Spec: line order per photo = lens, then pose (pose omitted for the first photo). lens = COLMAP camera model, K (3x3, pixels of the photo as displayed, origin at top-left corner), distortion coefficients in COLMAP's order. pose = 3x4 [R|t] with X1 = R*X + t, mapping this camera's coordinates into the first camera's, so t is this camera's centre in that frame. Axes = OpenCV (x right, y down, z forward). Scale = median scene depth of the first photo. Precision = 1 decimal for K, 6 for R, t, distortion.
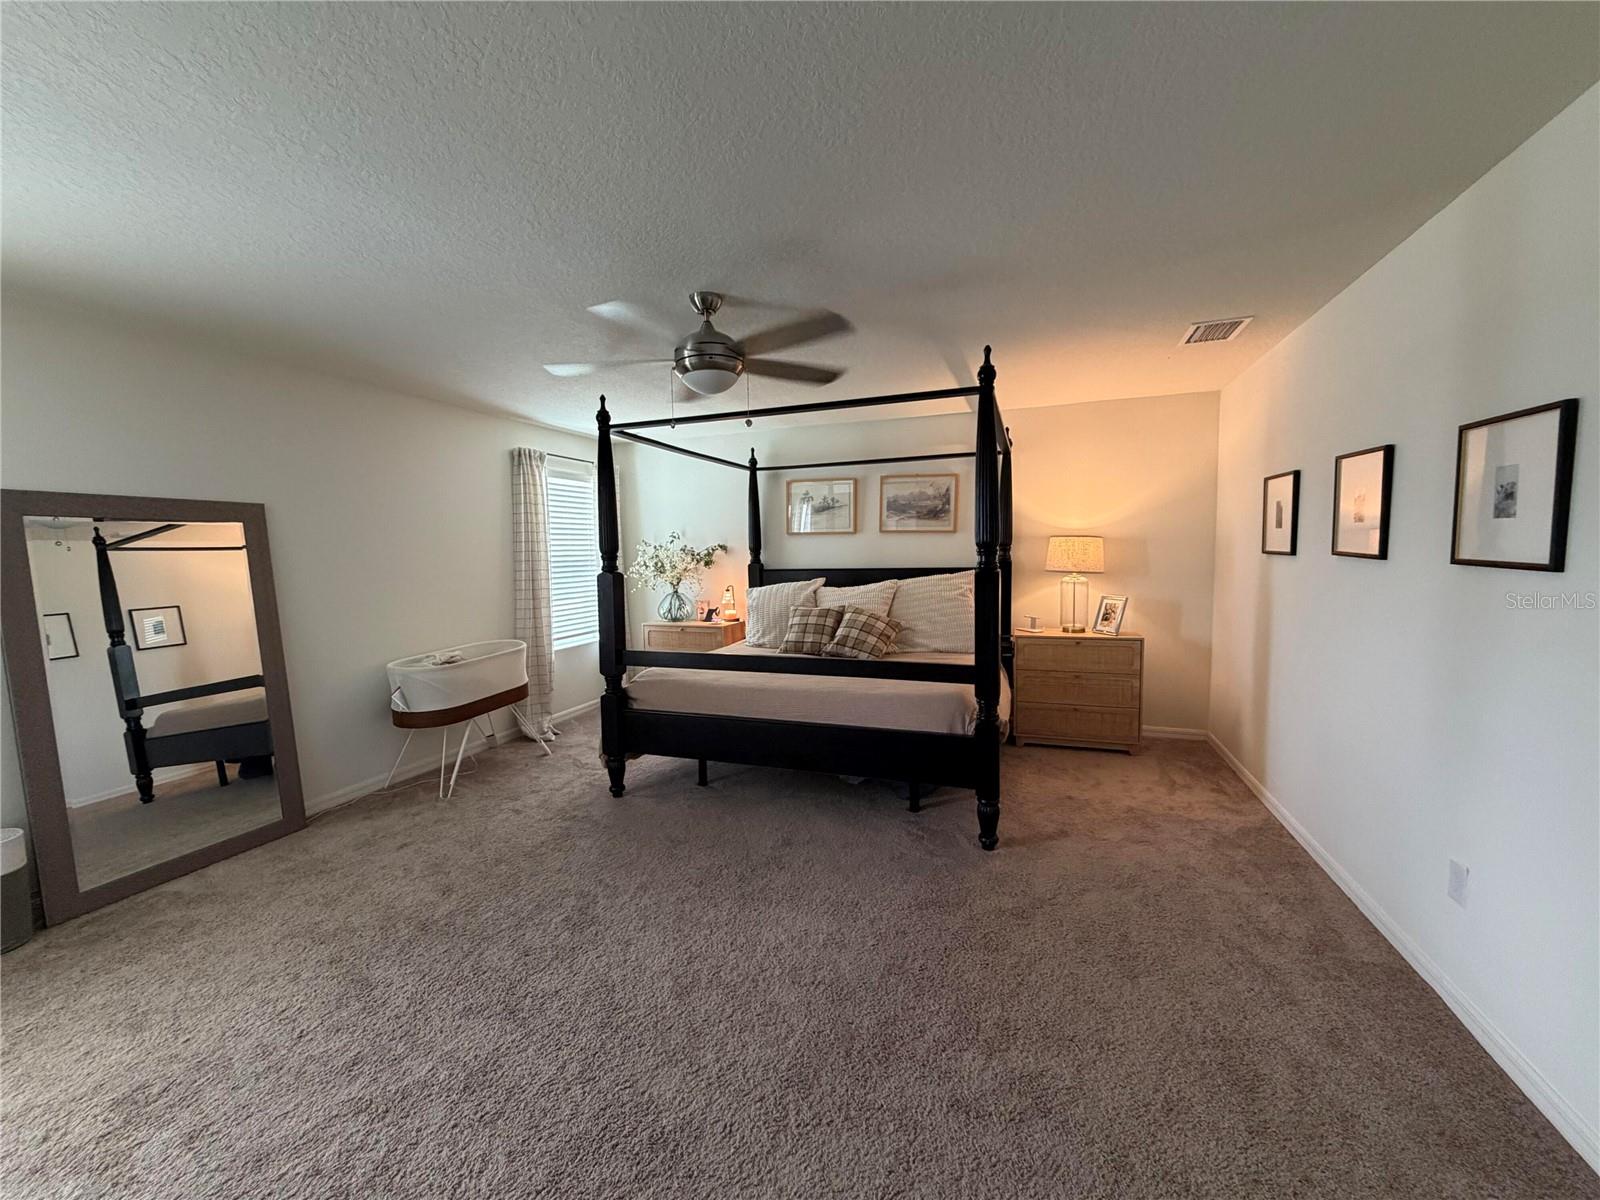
lens RADIAL K [[642.1, 0, 801.0], [0, 642.1, 605.1], [0, 0, 1]] dist [0.000079, 0.000000]
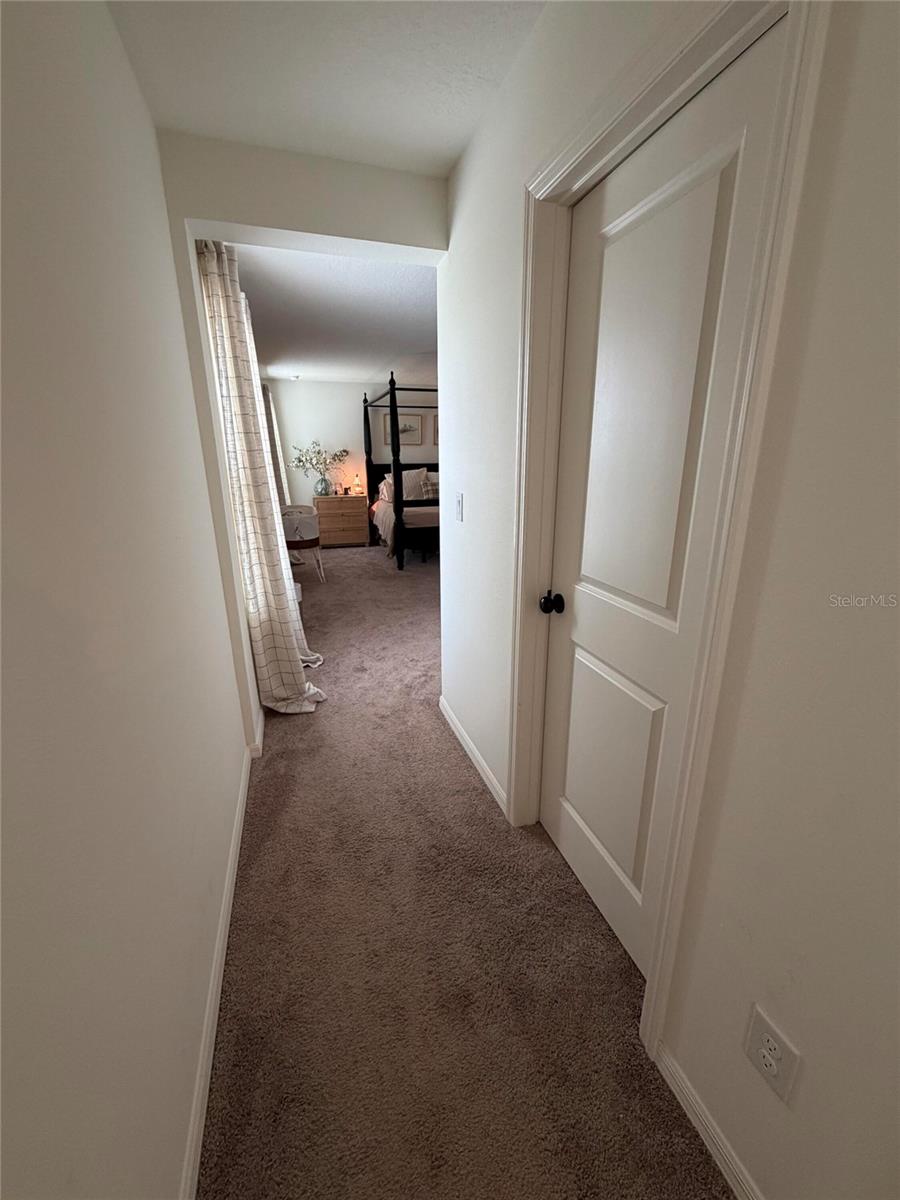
lens RADIAL K [[481.6, 0, 452.3], [0, 481.6, 599.5], [0, 0, 1]] dist [0.000079, 0.000000]
pose [[0.800084, -0.161123, 0.577845, -0.730813], [0.044661, 0.976580, 0.210467, 0.041505], [-0.598223, -0.142584, 0.788542, -0.264838]]
